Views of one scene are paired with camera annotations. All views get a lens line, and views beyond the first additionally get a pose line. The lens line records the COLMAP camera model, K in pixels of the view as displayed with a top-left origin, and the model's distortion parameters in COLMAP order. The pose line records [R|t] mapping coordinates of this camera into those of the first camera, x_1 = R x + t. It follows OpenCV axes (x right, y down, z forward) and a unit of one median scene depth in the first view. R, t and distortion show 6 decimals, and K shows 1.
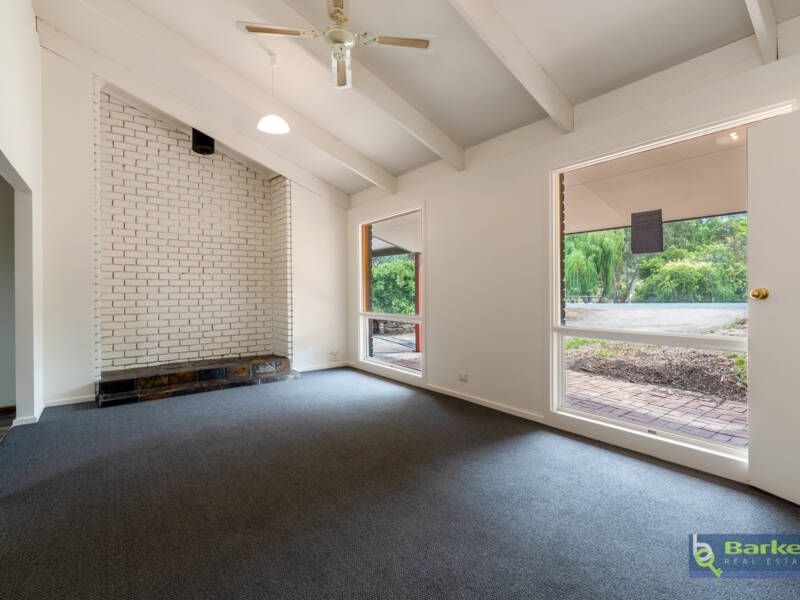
lens RADIAL K [[391.3, 0, 401.3], [0, 391.3, 288.4], [0, 0, 1]] dist [-0.001176, -0.000450]
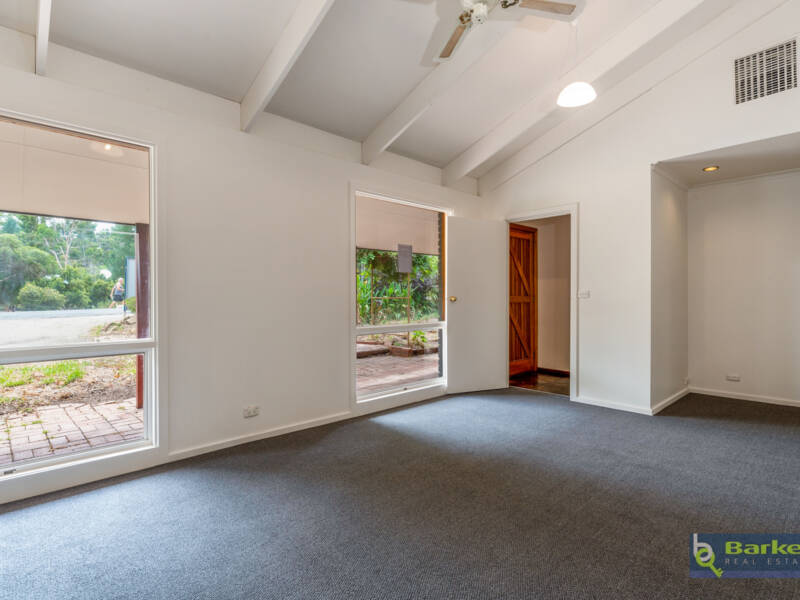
lens RADIAL K [[398.3, 0, 400.0], [0, 398.3, 300.0], [0, 0, 1]] dist [-0.044734, 0.000436]
pose [[-0.093360, -0.001207, 0.995632, -0.751038], [-0.007488, 0.999972, 0.000510, 0.013603], [-0.995604, -0.007408, -0.093367, 0.958900]]
